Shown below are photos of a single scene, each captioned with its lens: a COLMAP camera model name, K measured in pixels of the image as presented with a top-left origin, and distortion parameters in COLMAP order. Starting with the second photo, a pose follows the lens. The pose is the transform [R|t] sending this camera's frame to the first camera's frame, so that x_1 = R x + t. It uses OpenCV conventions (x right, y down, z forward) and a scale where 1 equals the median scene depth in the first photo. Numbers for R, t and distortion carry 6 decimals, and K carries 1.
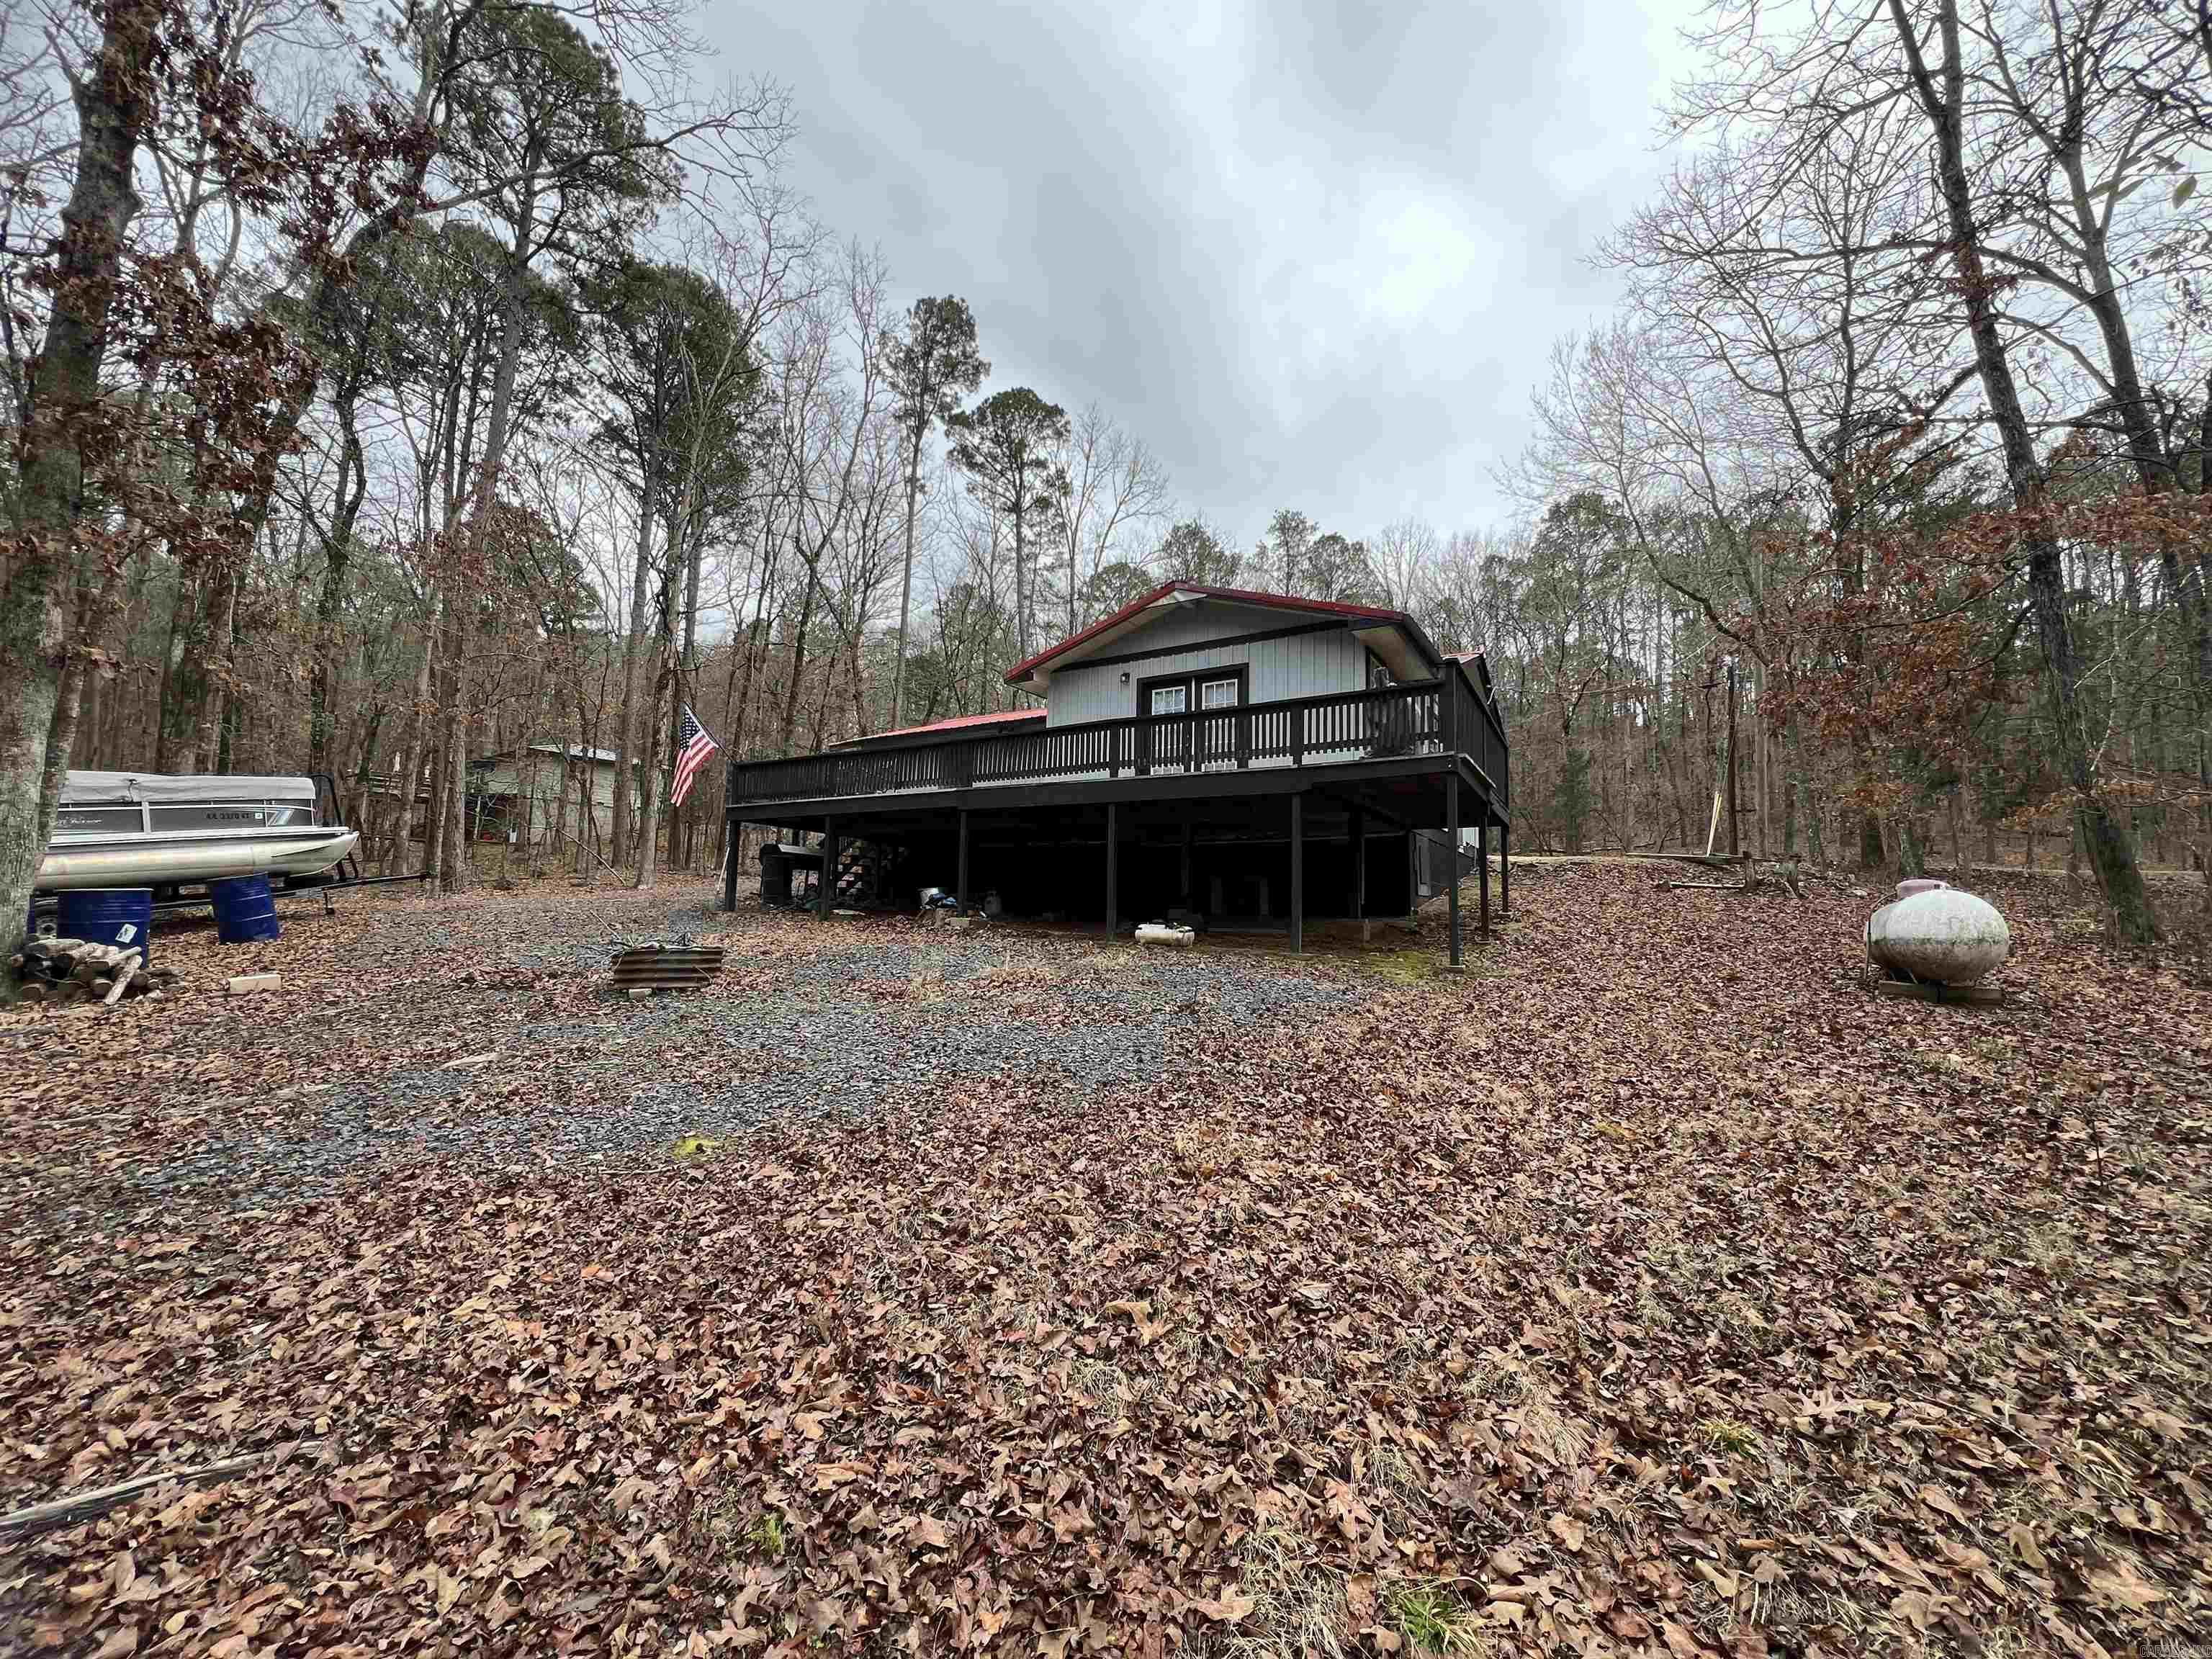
lens RADIAL K [[881.1, 0, 1106.0], [0, 881.1, 829.5], [0, 0, 1]] dist [-0.002473, -0.000063]
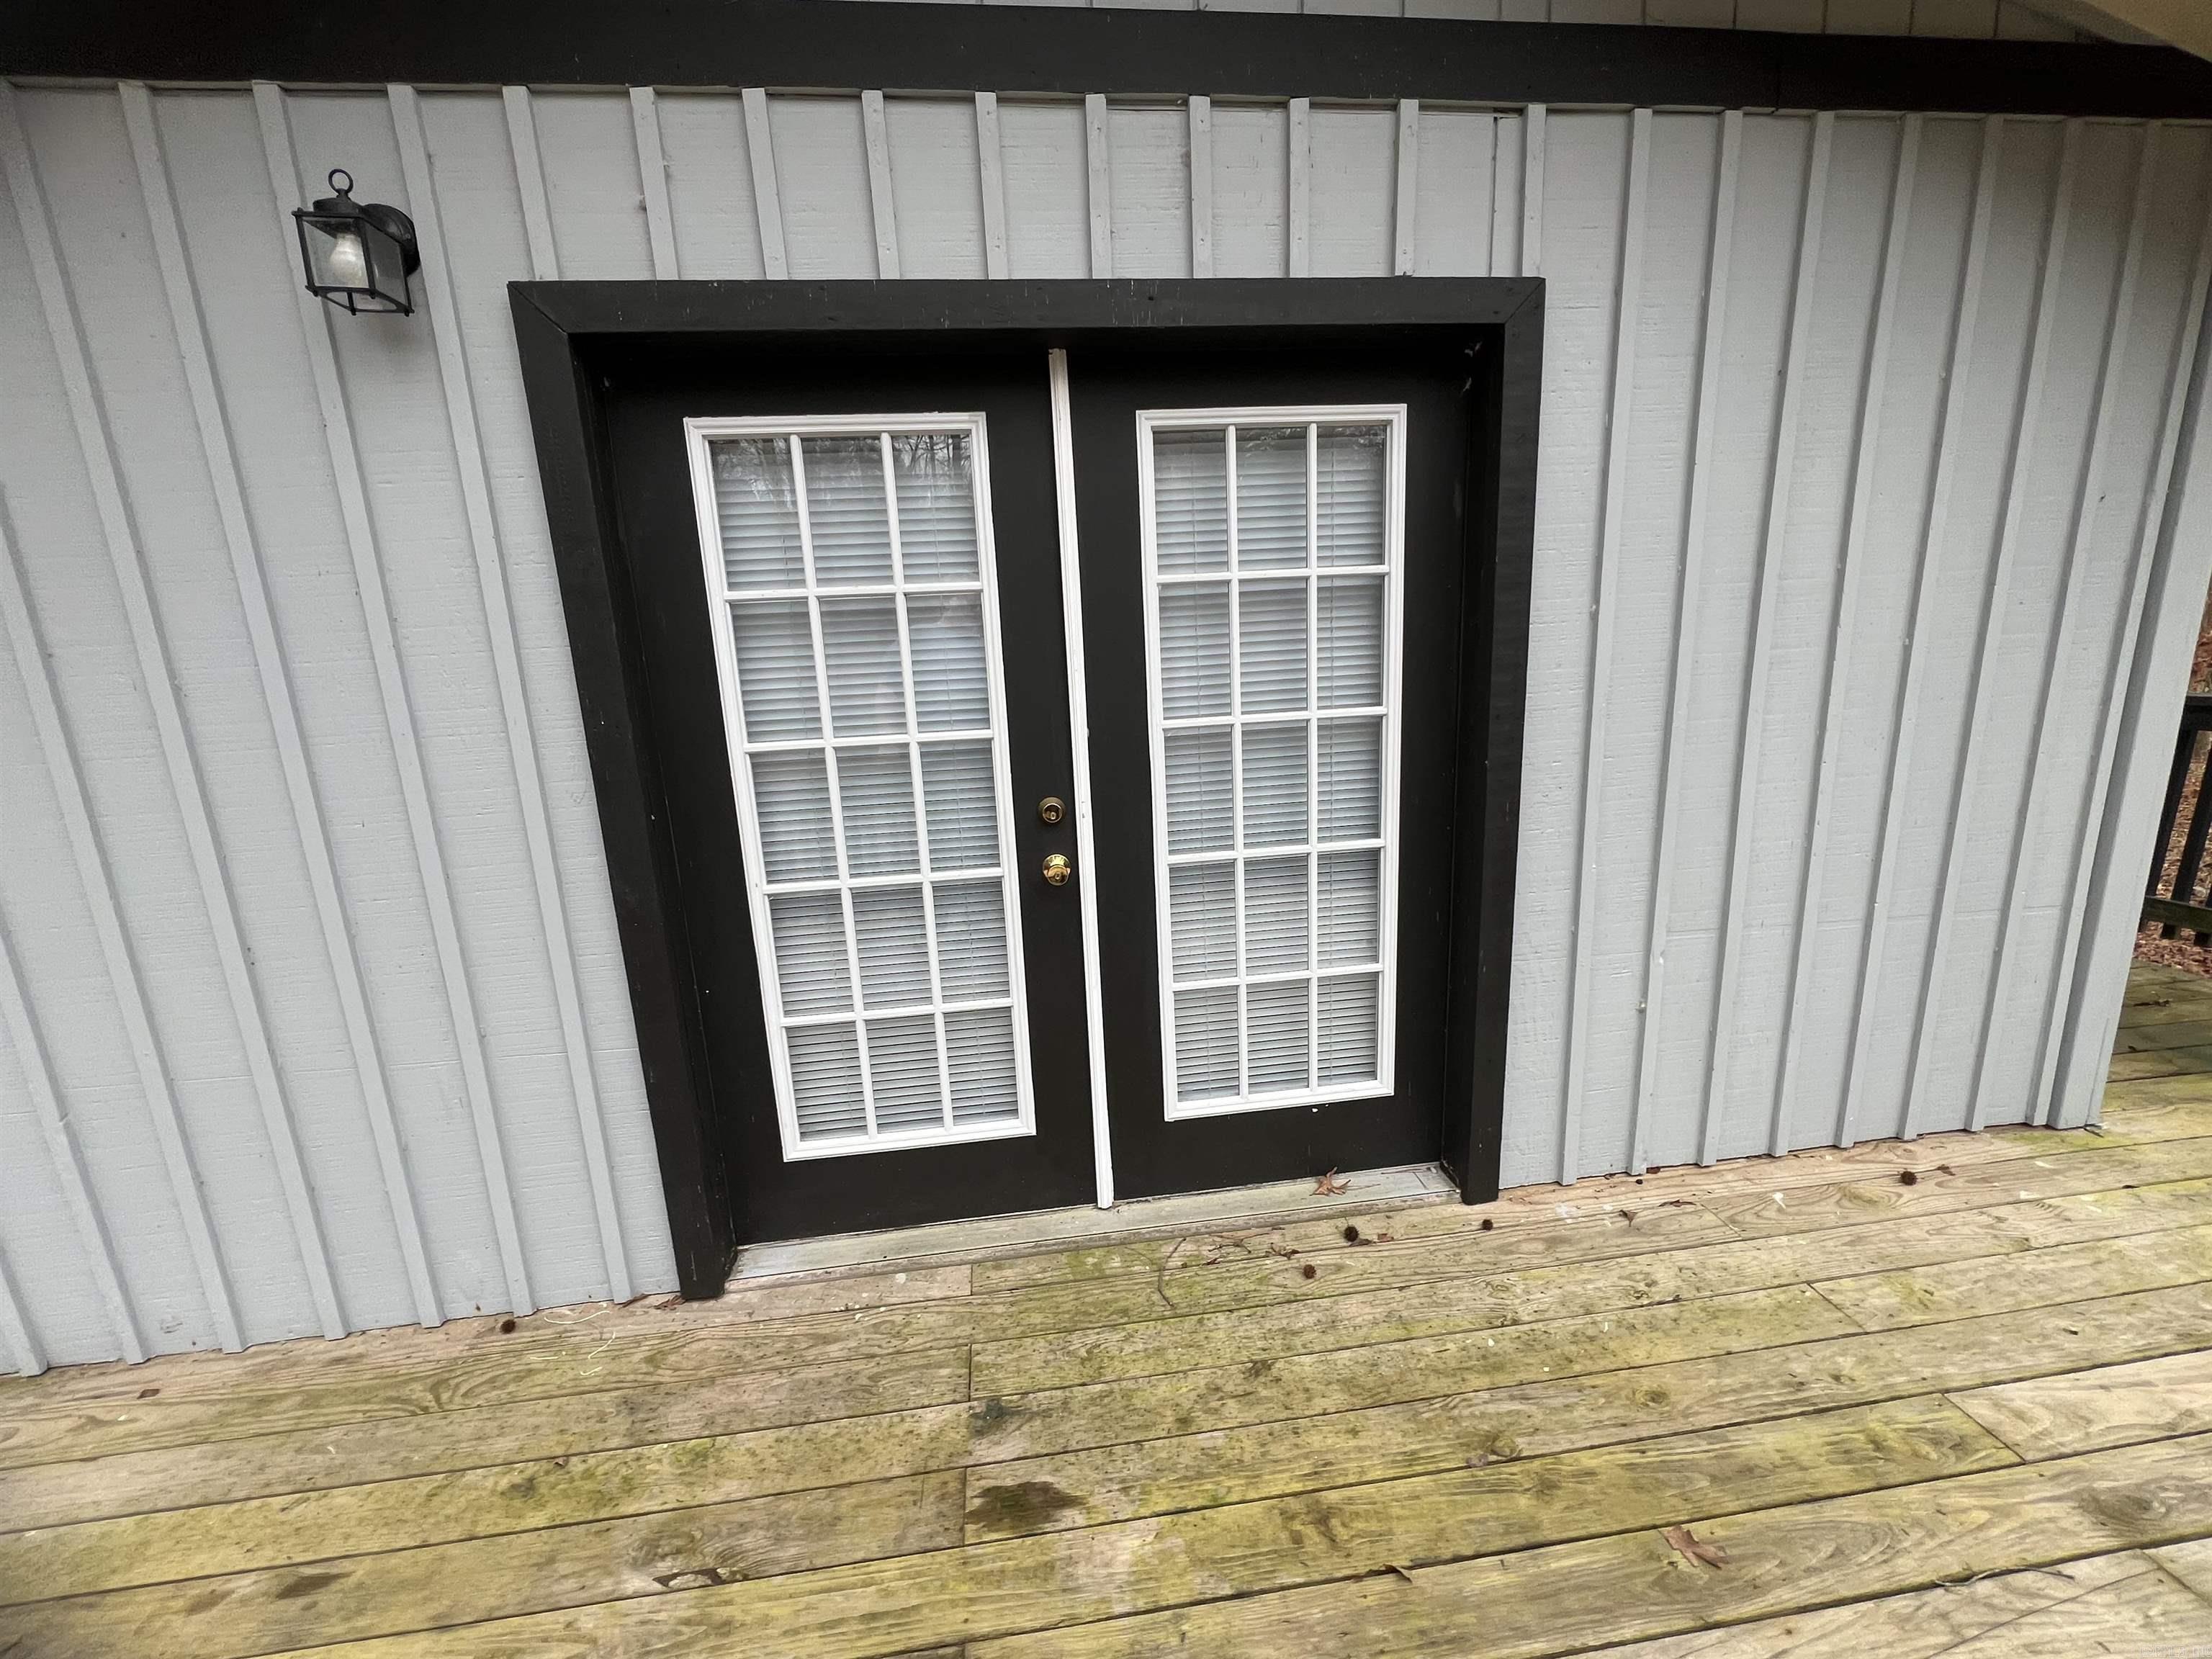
lens RADIAL K [[895.8, 0, 1104.3], [0, 895.8, 823.3], [0, 0, 1]] dist [-0.003249, 0.000355]
pose [[0.779797, -0.193425, 0.595401, 0.004880], [-0.011582, 0.946451, 0.322638, -0.052598], [-0.625925, -0.258488, 0.735800, 0.310348]]
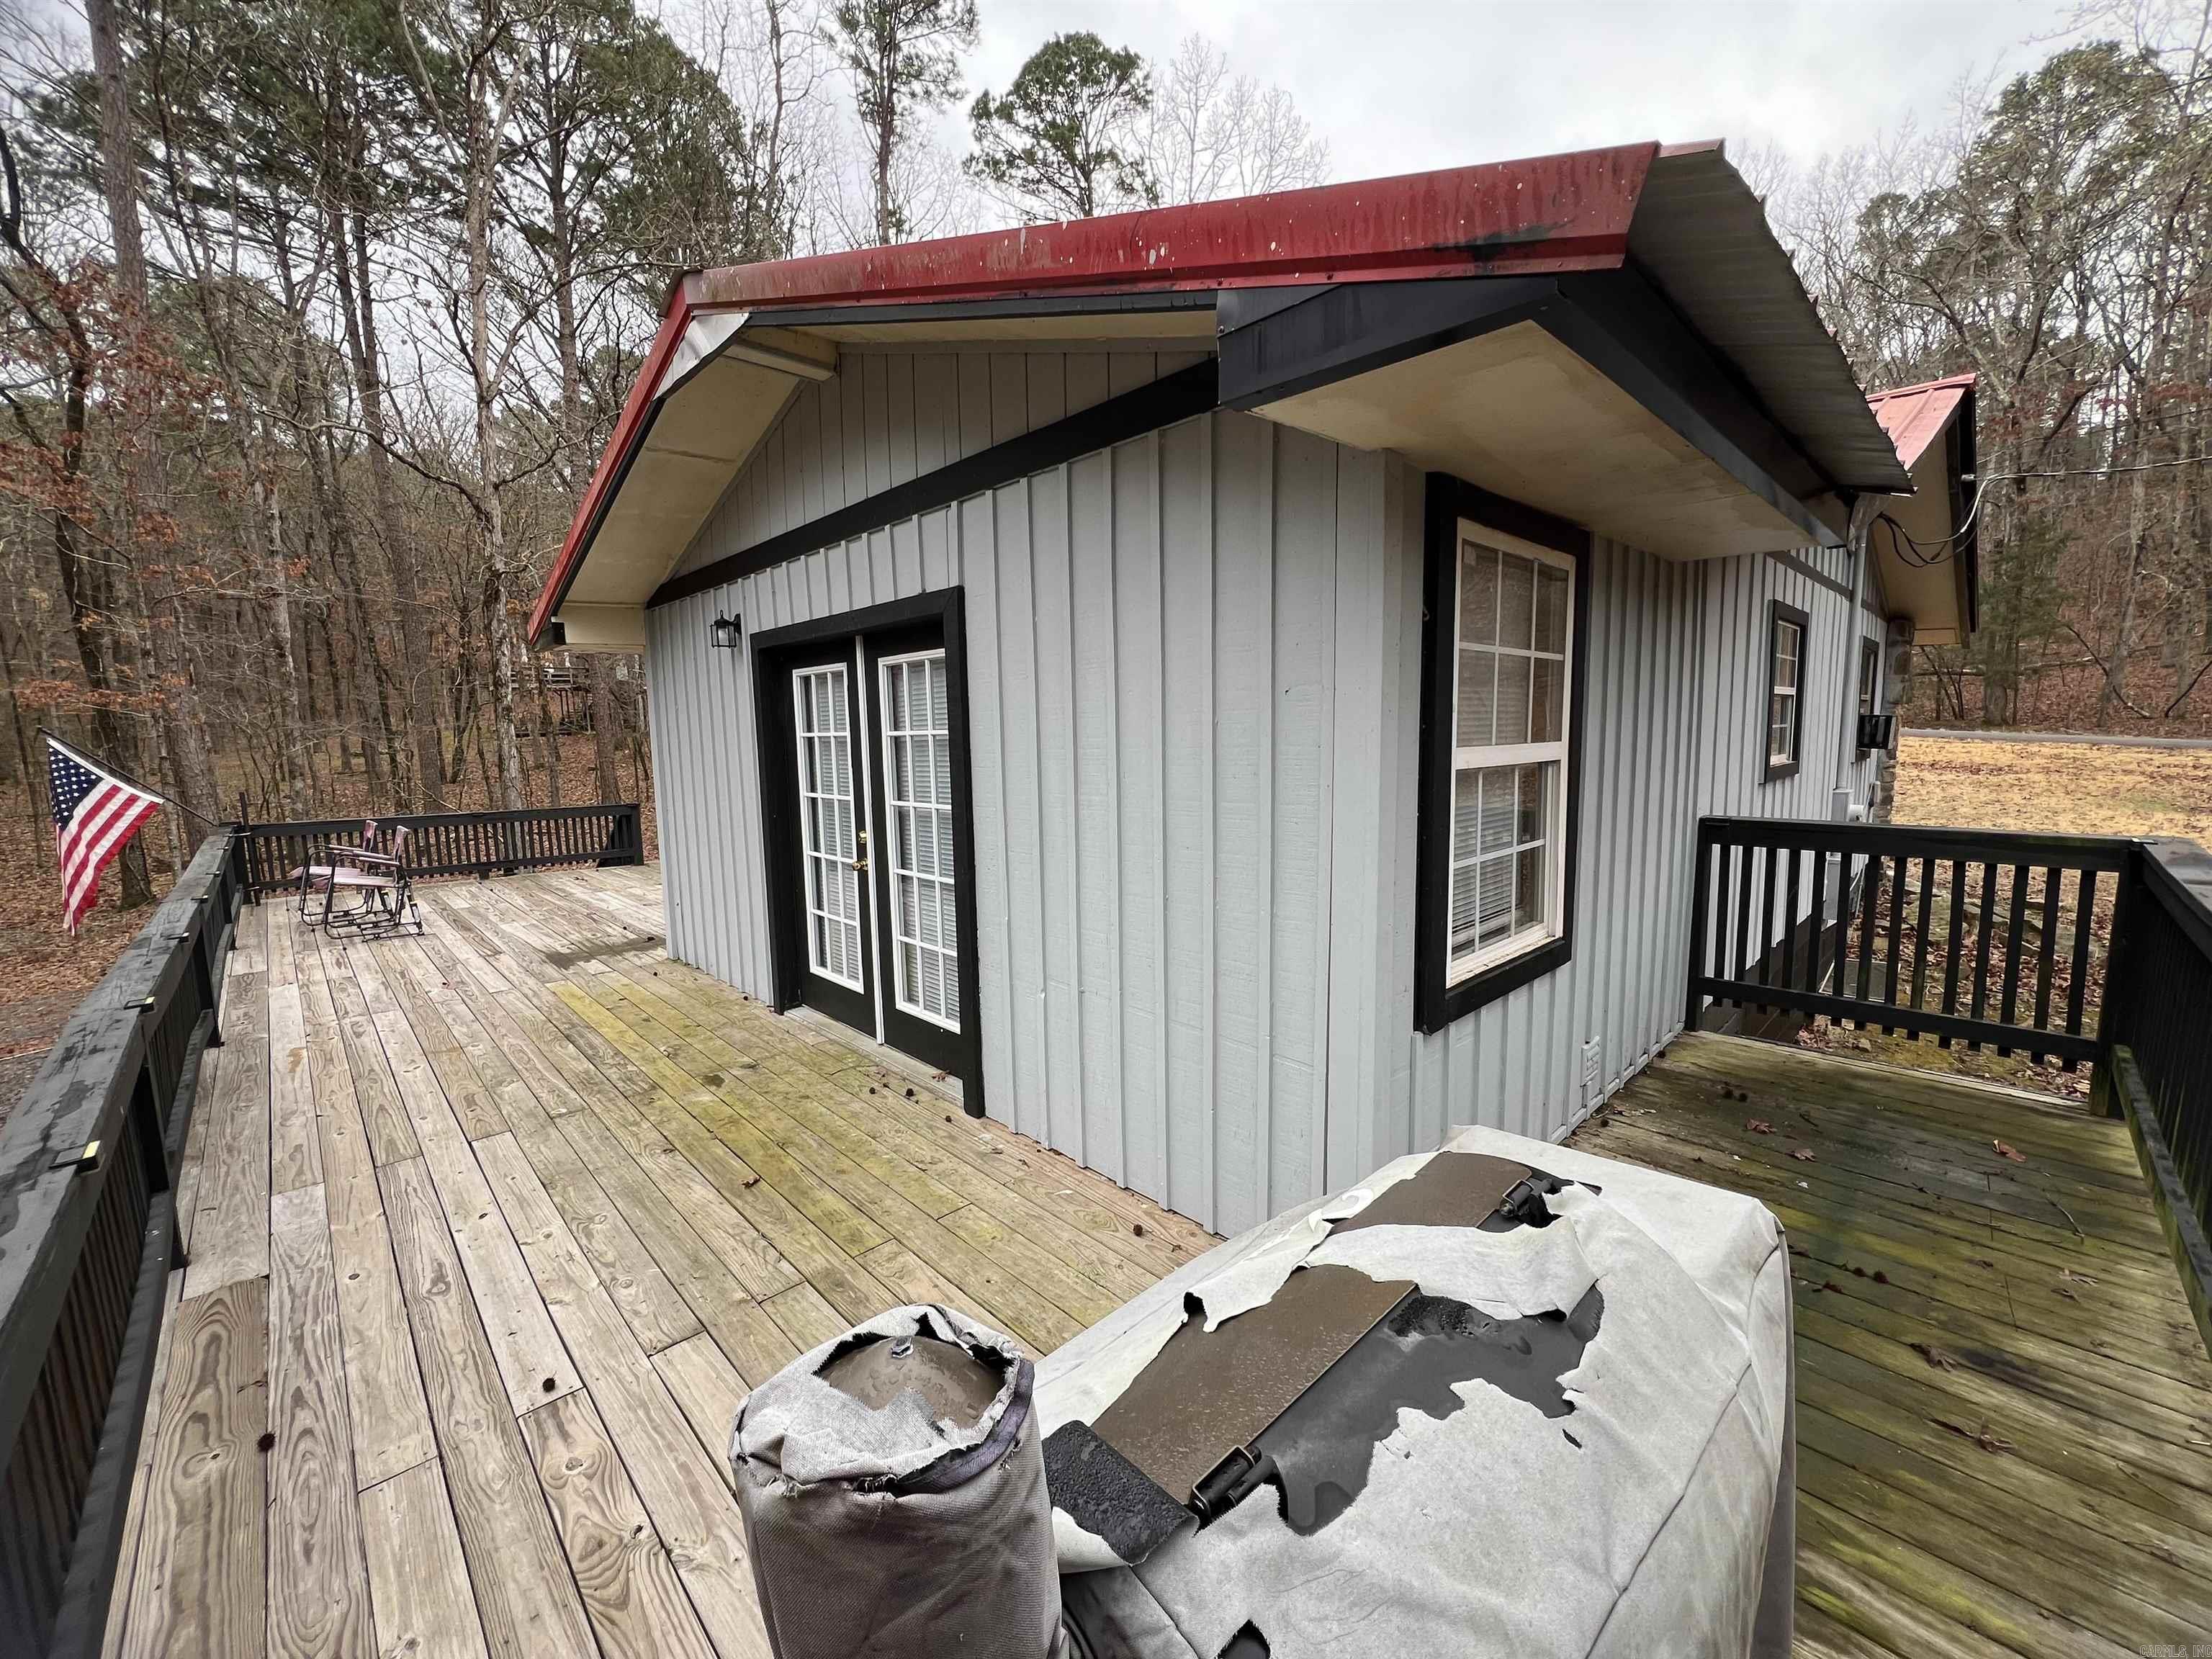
lens RADIAL K [[881.1, 0, 1106.0], [0, 881.1, 829.5], [0, 0, 1]] dist [-0.002473, -0.000063]
pose [[0.963864, -0.010103, -0.266202, 0.095904], [0.069321, 0.974367, 0.214017, -0.059057], [0.257216, -0.224737, 0.939858, 0.252843]]
